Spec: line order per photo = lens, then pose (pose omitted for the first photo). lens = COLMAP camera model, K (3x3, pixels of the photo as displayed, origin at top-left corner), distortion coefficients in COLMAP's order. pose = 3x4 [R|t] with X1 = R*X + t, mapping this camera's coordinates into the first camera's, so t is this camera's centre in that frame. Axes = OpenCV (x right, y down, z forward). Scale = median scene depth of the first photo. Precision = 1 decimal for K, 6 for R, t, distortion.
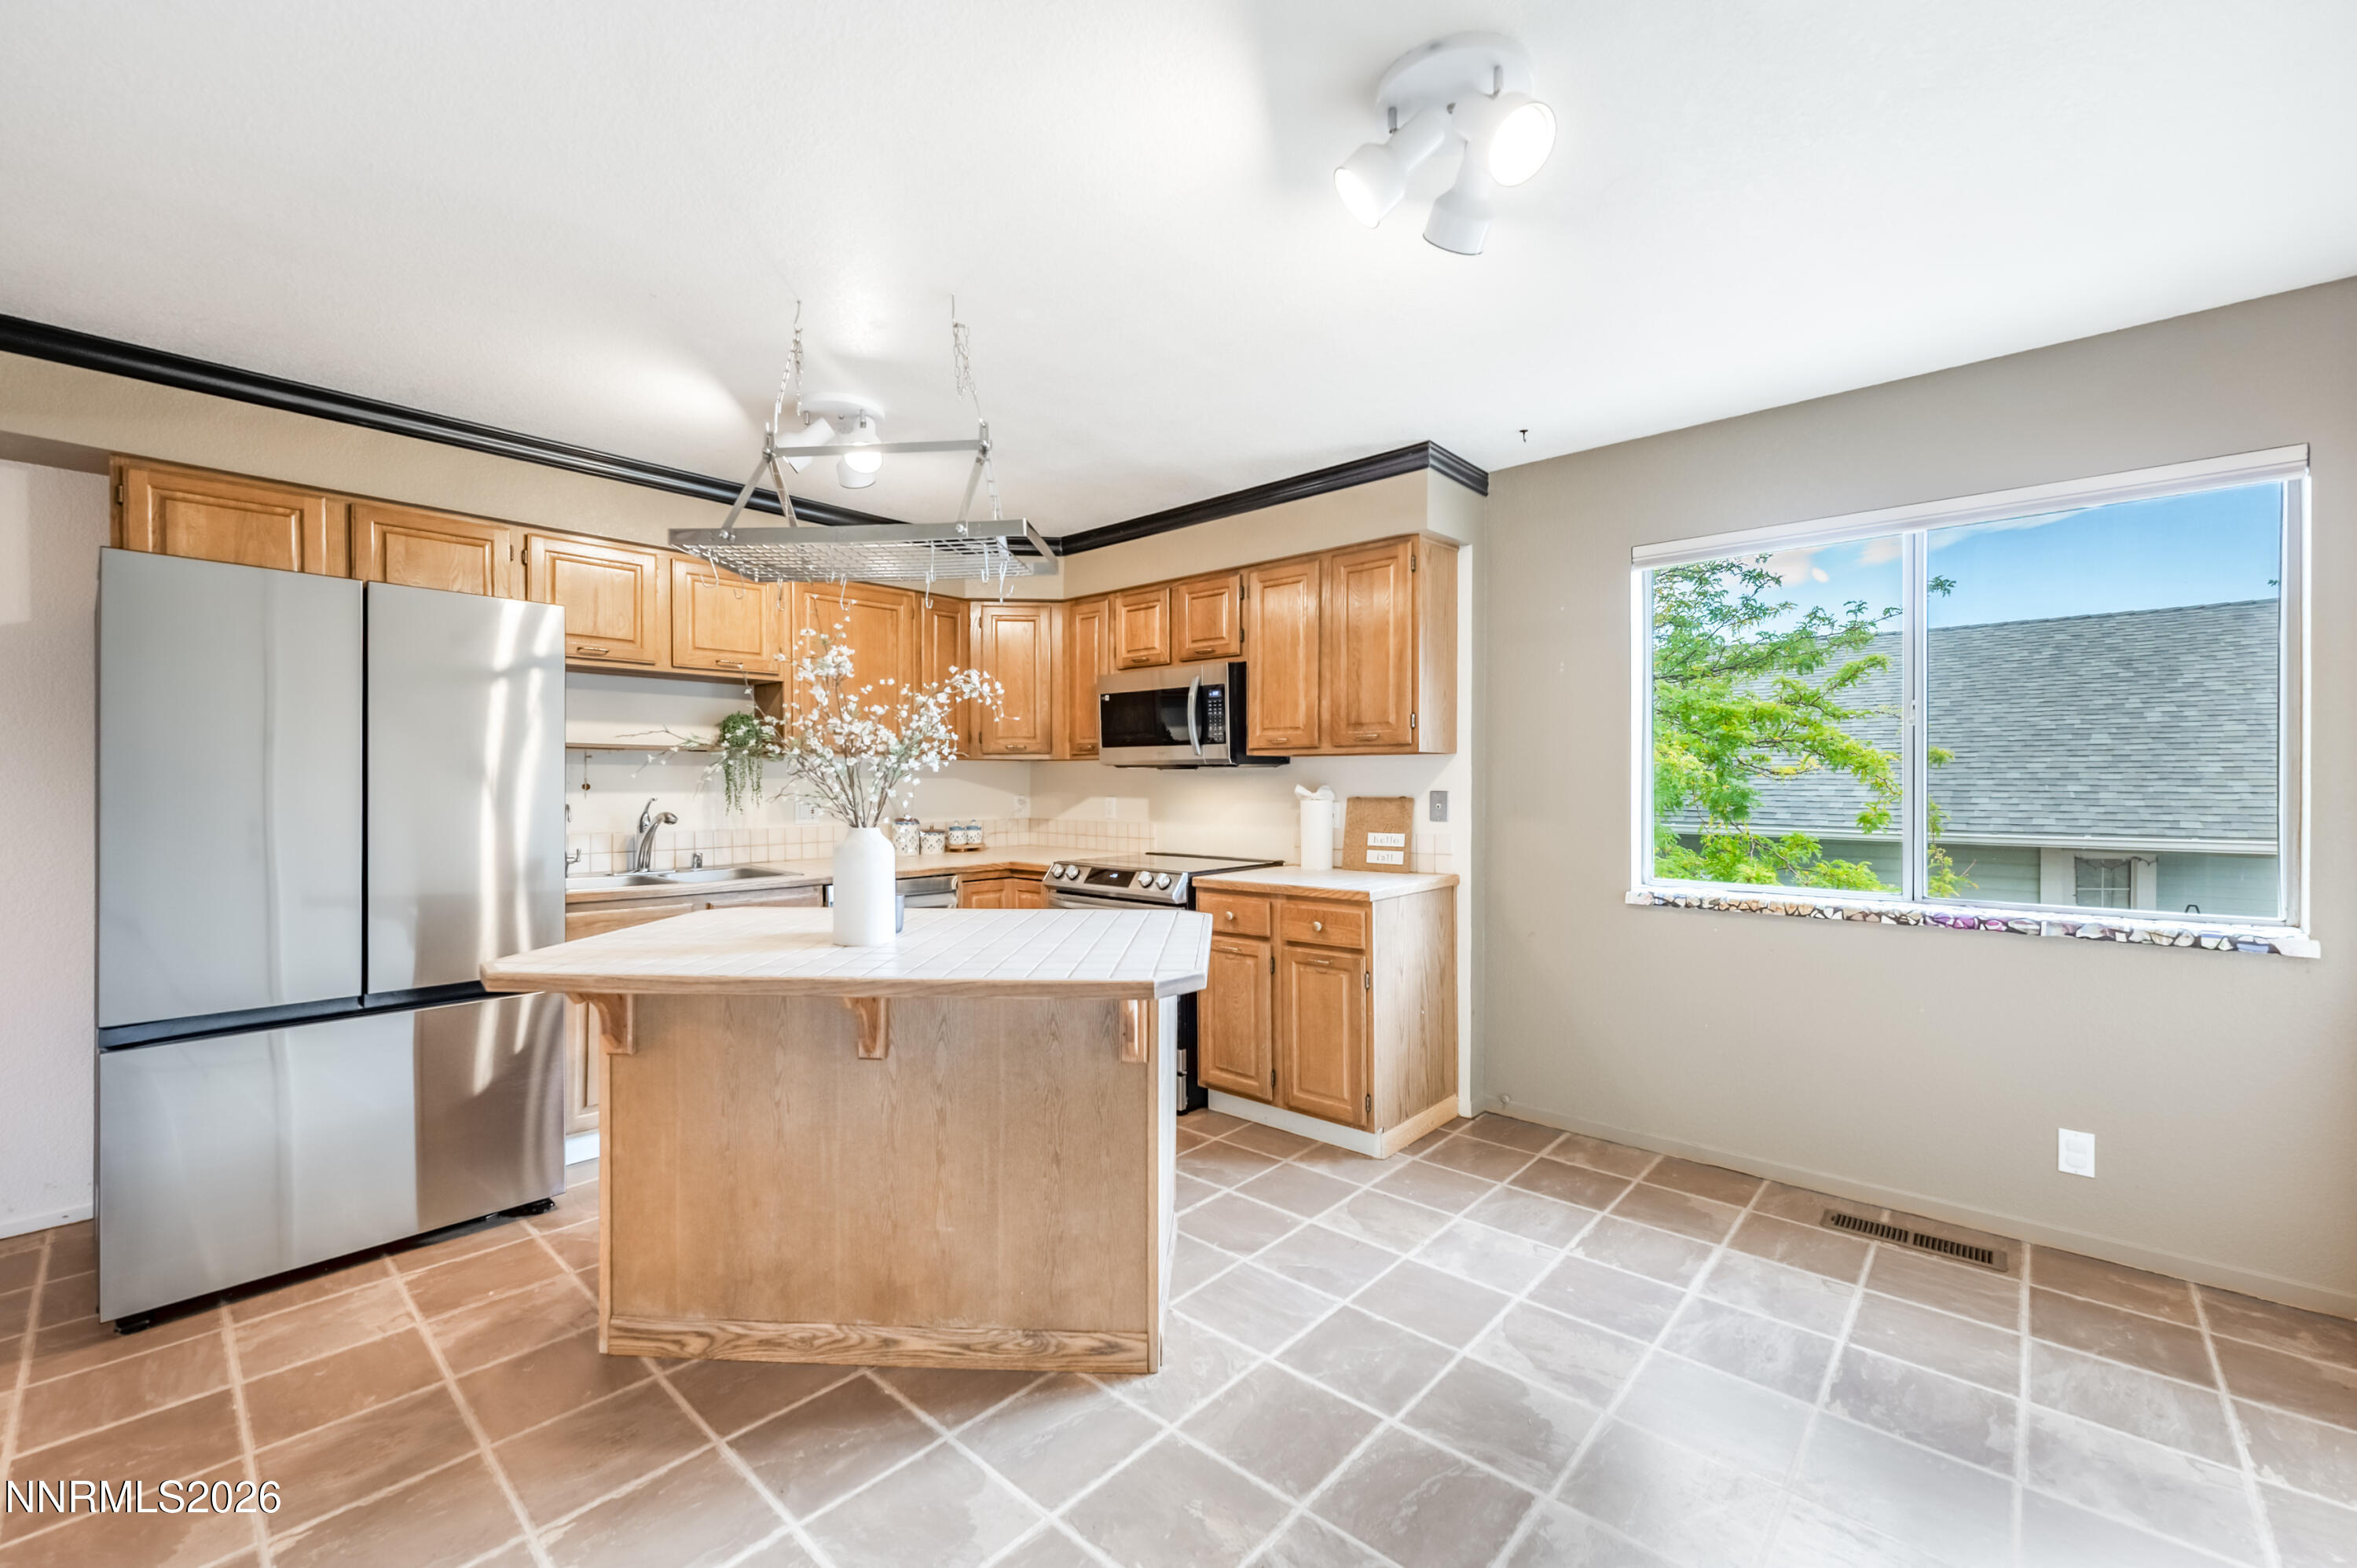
lens RADIAL K [[952.3, 0, 1178.5], [0, 952.3, 784.0], [0, 0, 1]] dist [0.000404, 0.000068]
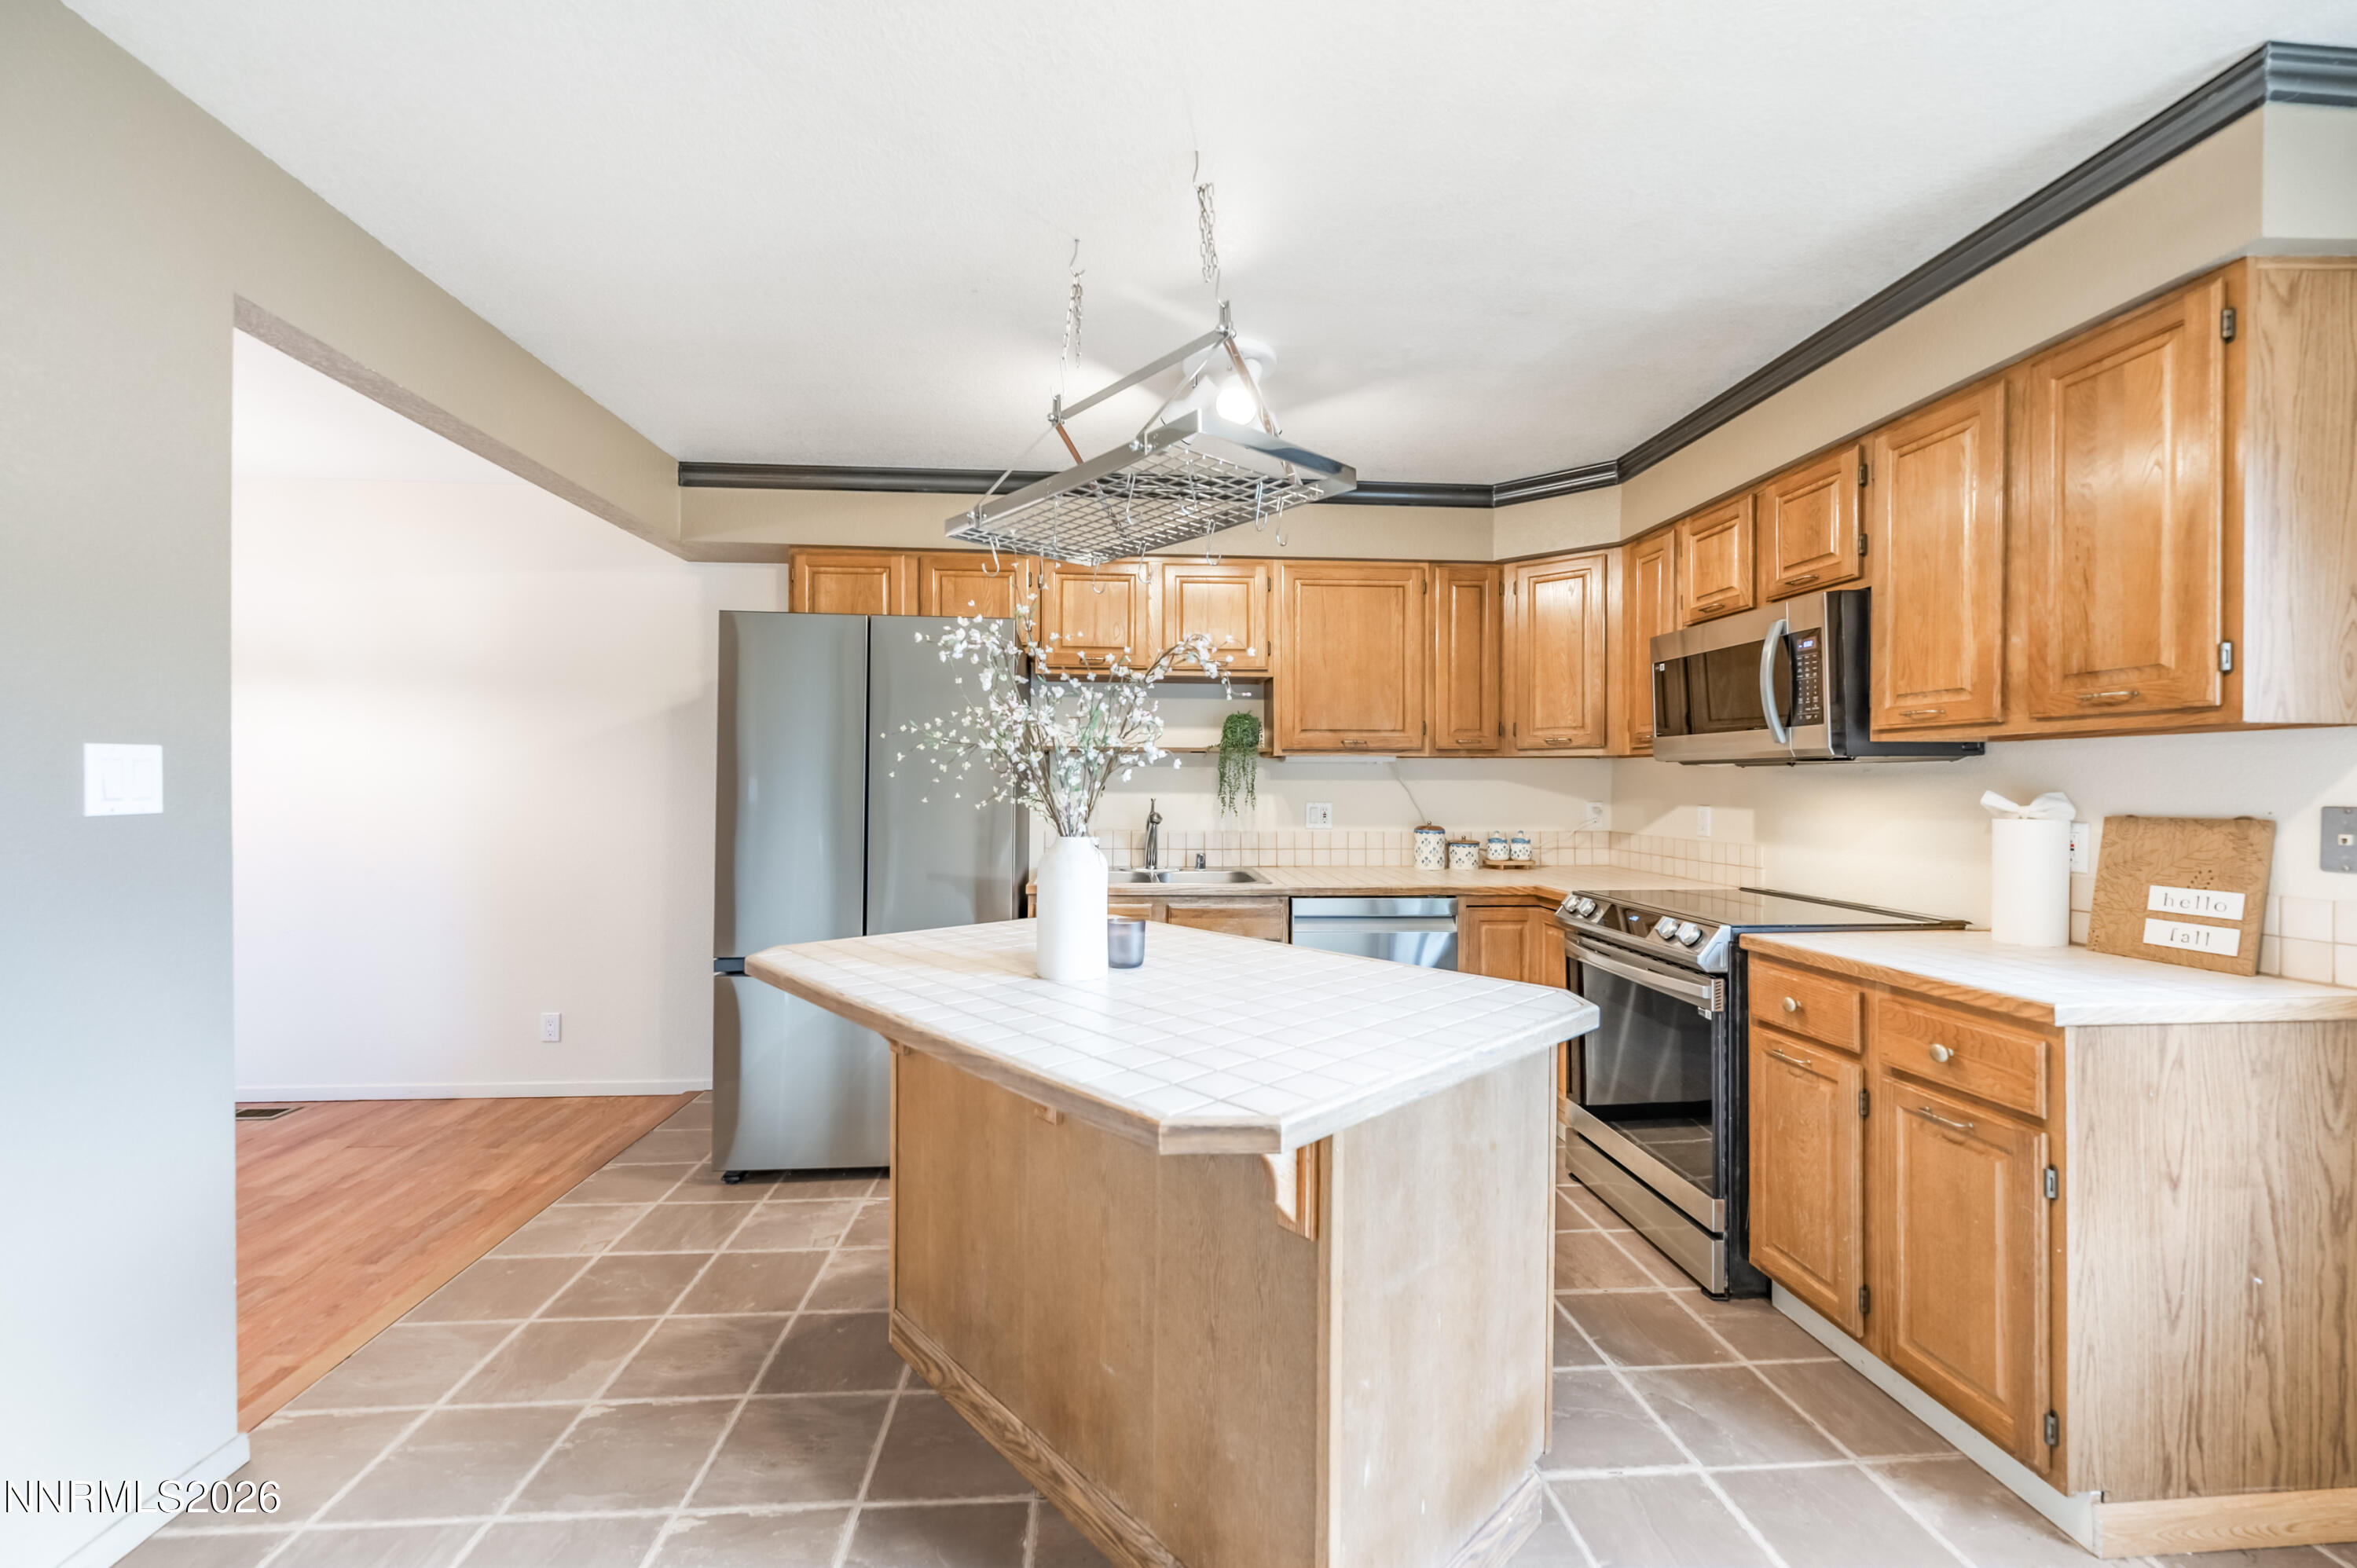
lens RADIAL K [[946.5, 0, 1178.5], [0, 946.5, 784.0], [0, 0, 1]] dist [-0.001438, 0.000273]
pose [[0.721691, 0.003676, -0.692206, 0.174740], [-0.006574, 0.999977, -0.001543, 0.000707], [0.692184, 0.005664, 0.721698, 0.268580]]
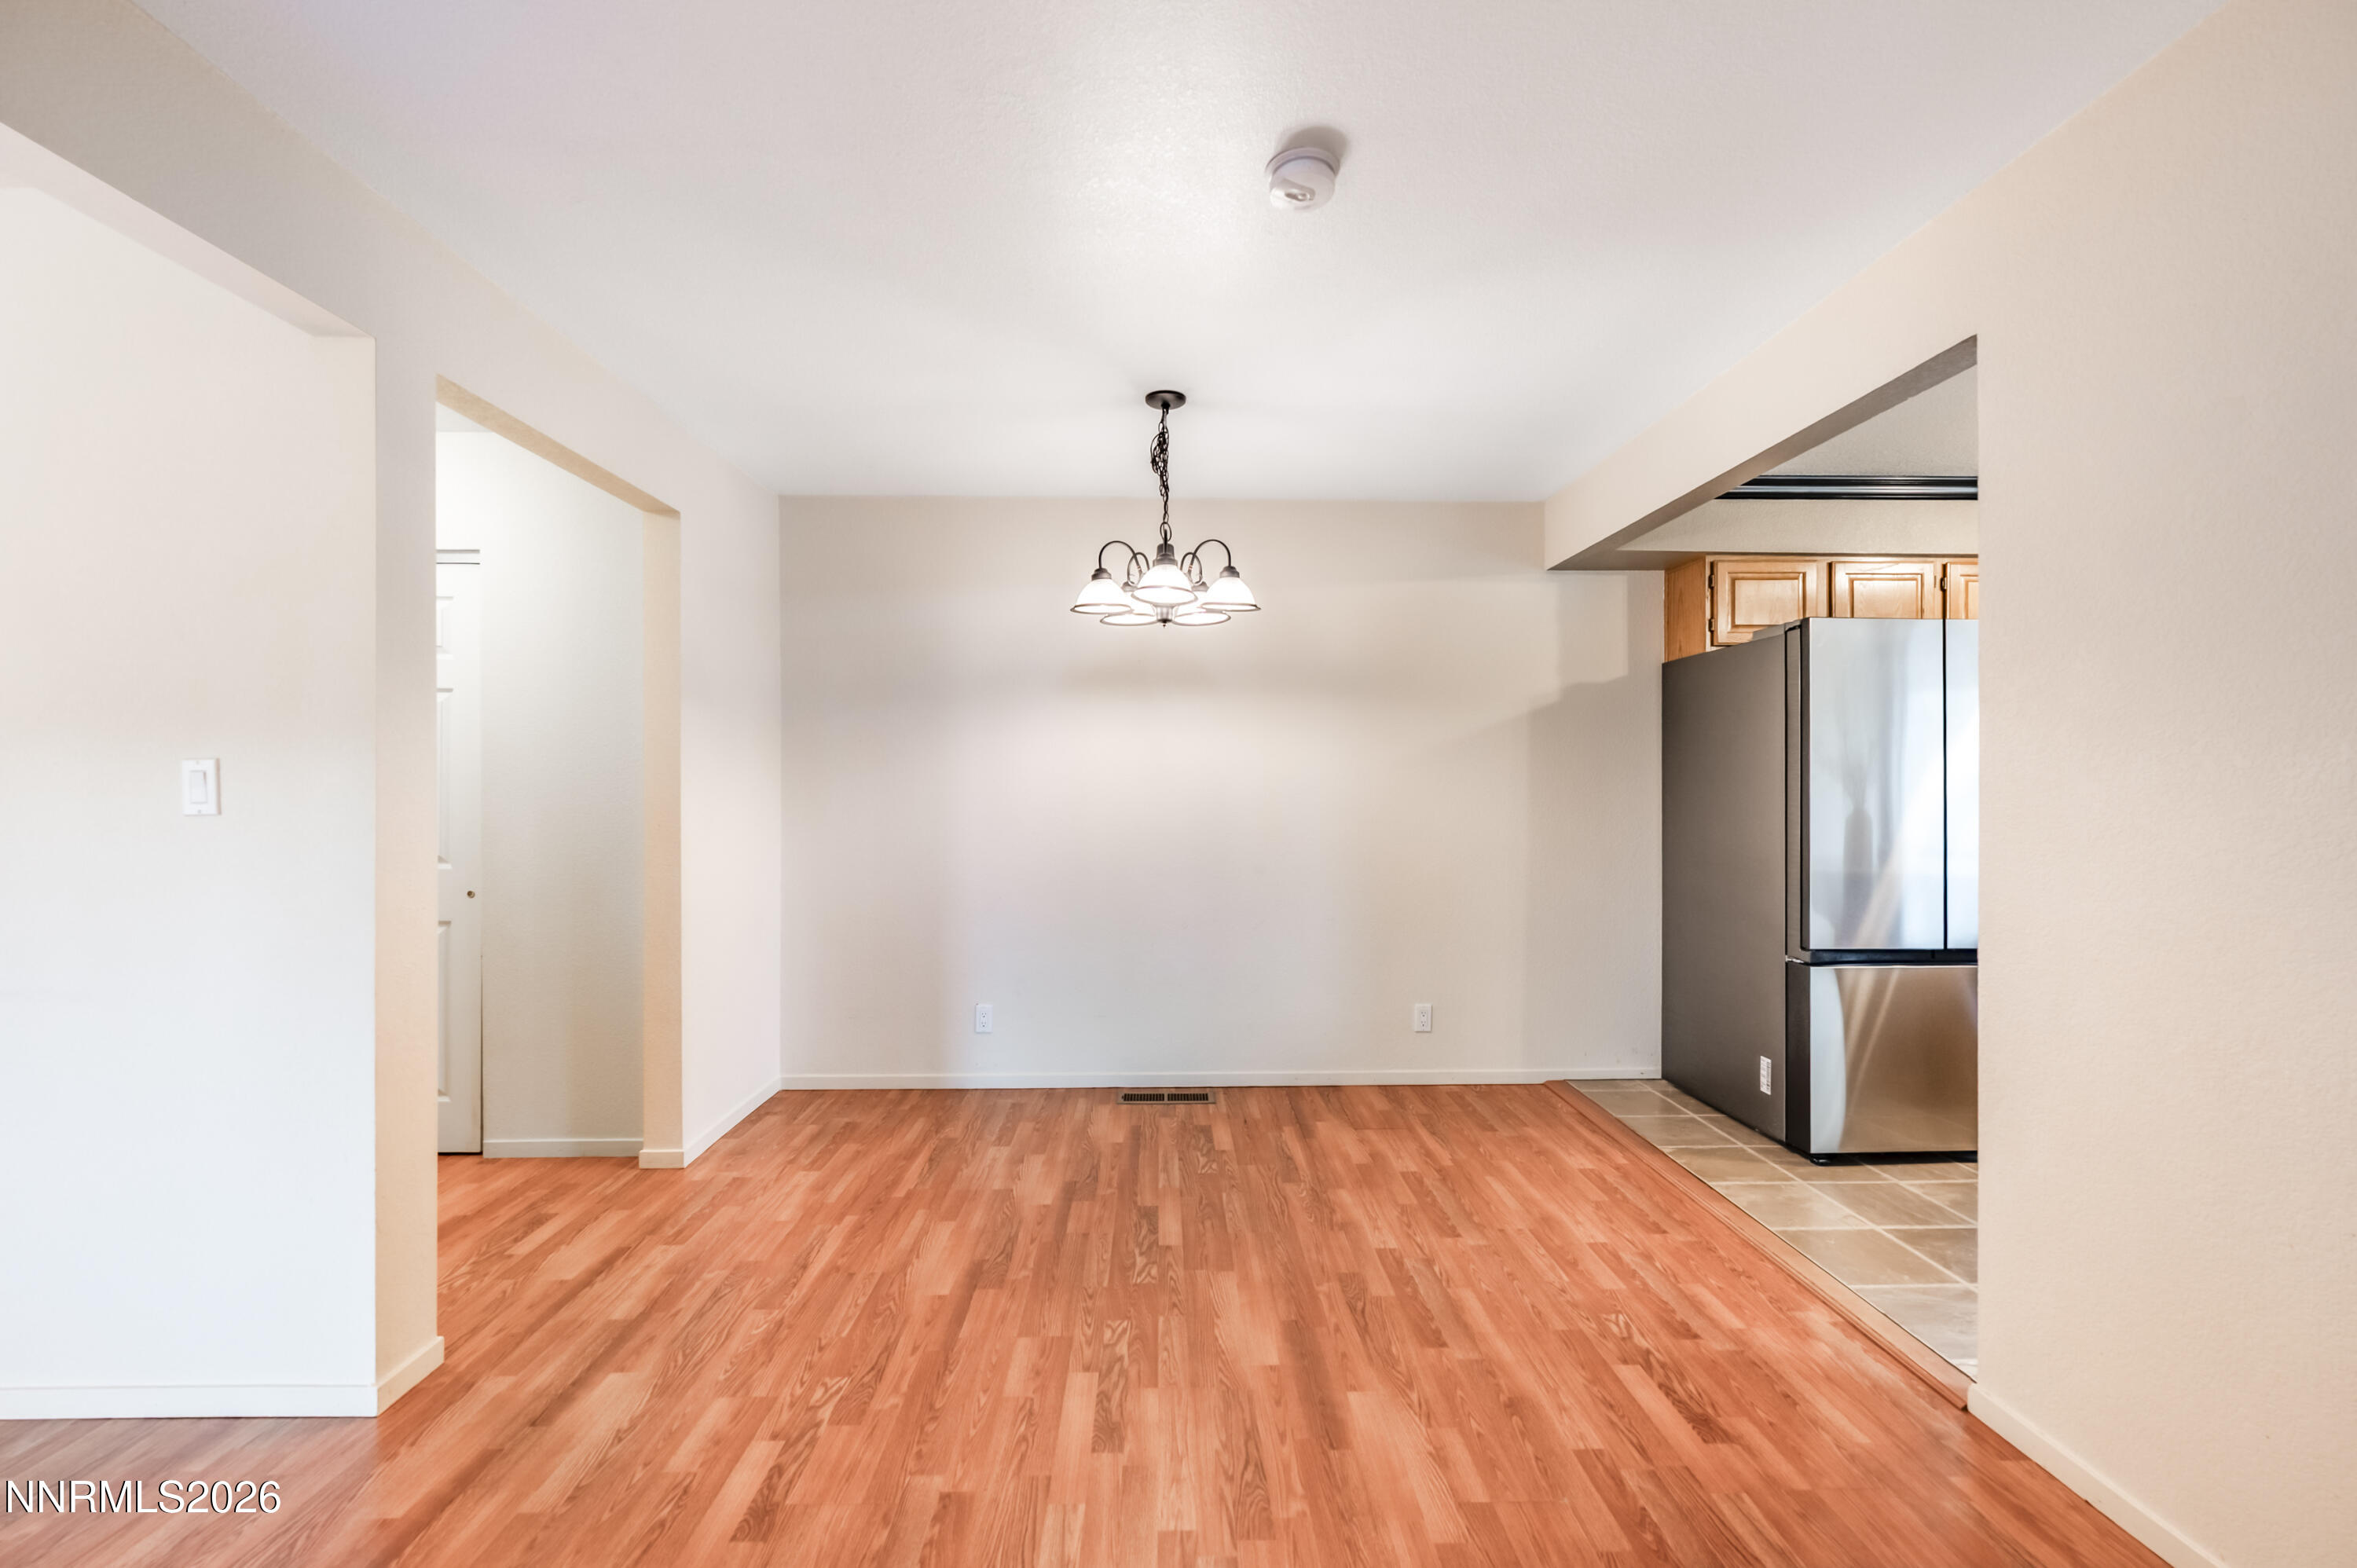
lens RADIAL K [[984.2, 0, 1173.5], [0, 984.2, 779.7], [0, 0, 1]] dist [0.001446, 0.000167]
pose [[0.681966, -0.002067, -0.731381, -0.394758], [0.000615, 0.999997, -0.002253, -0.000362], [0.731384, 0.001086, 0.681965, -0.417603]]
